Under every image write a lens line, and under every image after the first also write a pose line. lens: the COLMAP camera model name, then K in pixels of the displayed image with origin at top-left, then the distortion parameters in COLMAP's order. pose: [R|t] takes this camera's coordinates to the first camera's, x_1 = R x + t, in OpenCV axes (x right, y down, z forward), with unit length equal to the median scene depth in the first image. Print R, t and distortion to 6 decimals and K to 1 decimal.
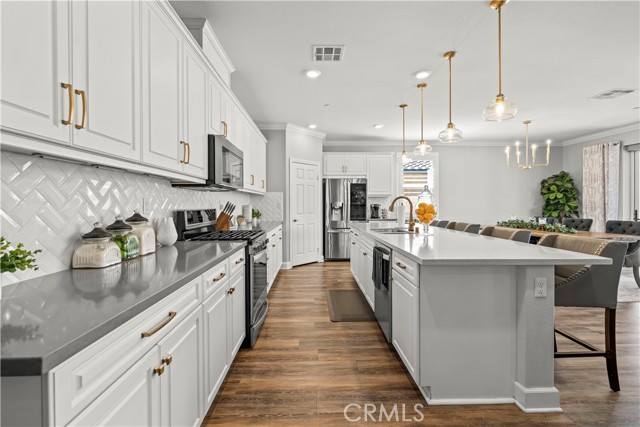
lens RADIAL K [[276.5, 0, 318.9], [0, 276.5, 208.6], [0, 0, 1]] dist [-0.000581, 0.000642]
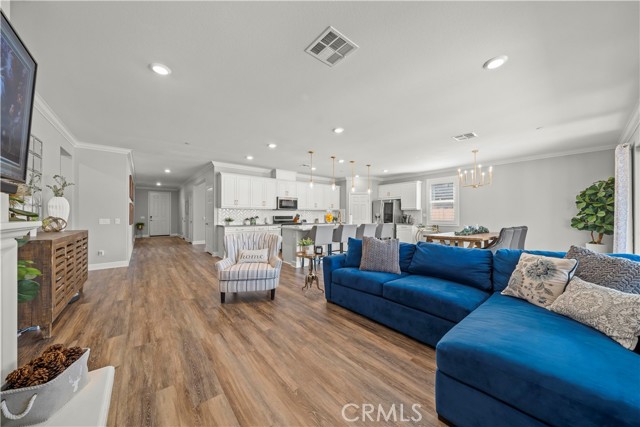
lens RADIAL K [[218.1, 0, 316.9], [0, 218.1, 216.0], [0, 0, 1]] dist [-0.008780, -0.000055]
pose [[0.607898, 0.002427, -0.794011, 1.227465], [-0.012612, 0.999899, -0.006600, 0.009355], [0.793915, 0.014026, 0.607867, -0.222654]]
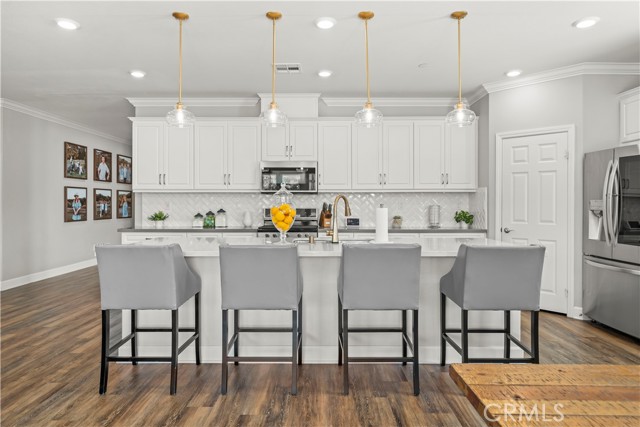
lens RADIAL K [[412.4, 0, 321.7], [0, 412.4, 208.6], [0, 0, 1]] dist [0.017338, 0.001588]
pose [[-0.043751, 0.010461, -0.998988, 1.007439], [-0.014588, 0.999832, 0.011109, -0.014235], [0.998936, 0.015060, -0.043591, 0.737782]]
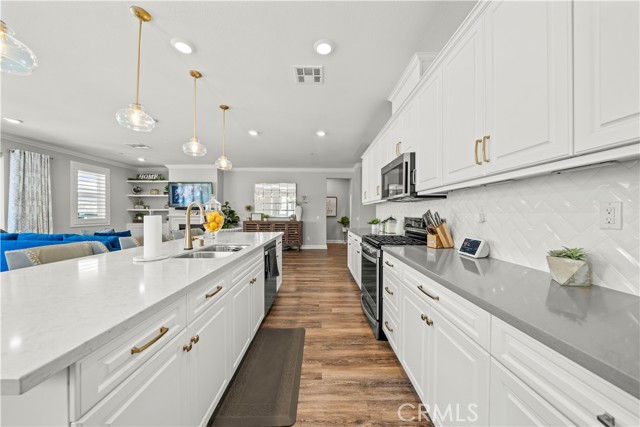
lens RADIAL K [[218.1, 0, 317.0], [0, 218.1, 214.9], [0, 0, 1]] dist [-0.008780, -0.000055]
pose [[-0.999239, -0.002067, 0.038947, -0.019246], [-0.001177, 0.999738, 0.022863, -0.017901], [-0.038985, 0.022800, -0.998980, 1.130309]]
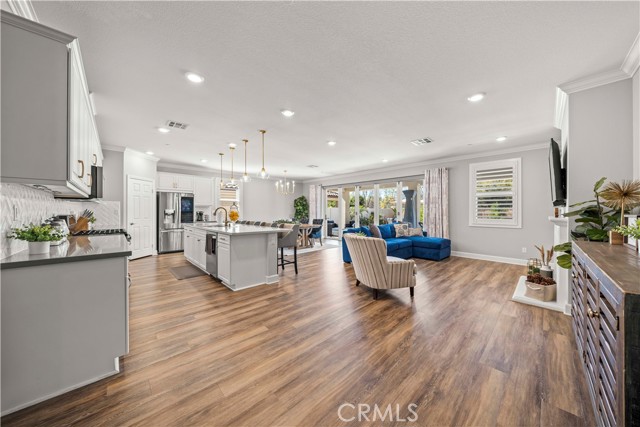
lens RADIAL K [[218.1, 0, 319.1], [0, 218.1, 210.9], [0, 0, 1]] dist [-0.008780, -0.000055]
pose [[0.742005, 0.007082, 0.670356, -0.133624], [0.005669, 0.999842, -0.016839, 0.005710], [-0.670370, 0.016295, 0.741848, -0.366671]]
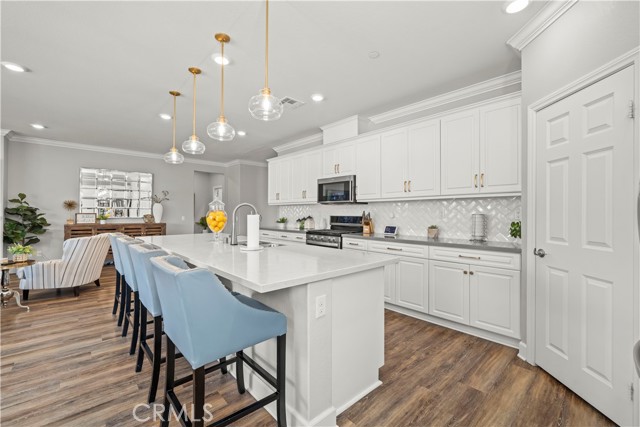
lens RADIAL K [[276.5, 0, 314.9], [0, 276.5, 213.3], [0, 0, 1]] dist [-0.000581, 0.000642]
pose [[-0.772512, -0.001801, -0.634998, 0.484950], [-0.012174, 0.999854, 0.011974, -0.020000], [0.634884, 0.016981, -0.772421, 1.297647]]
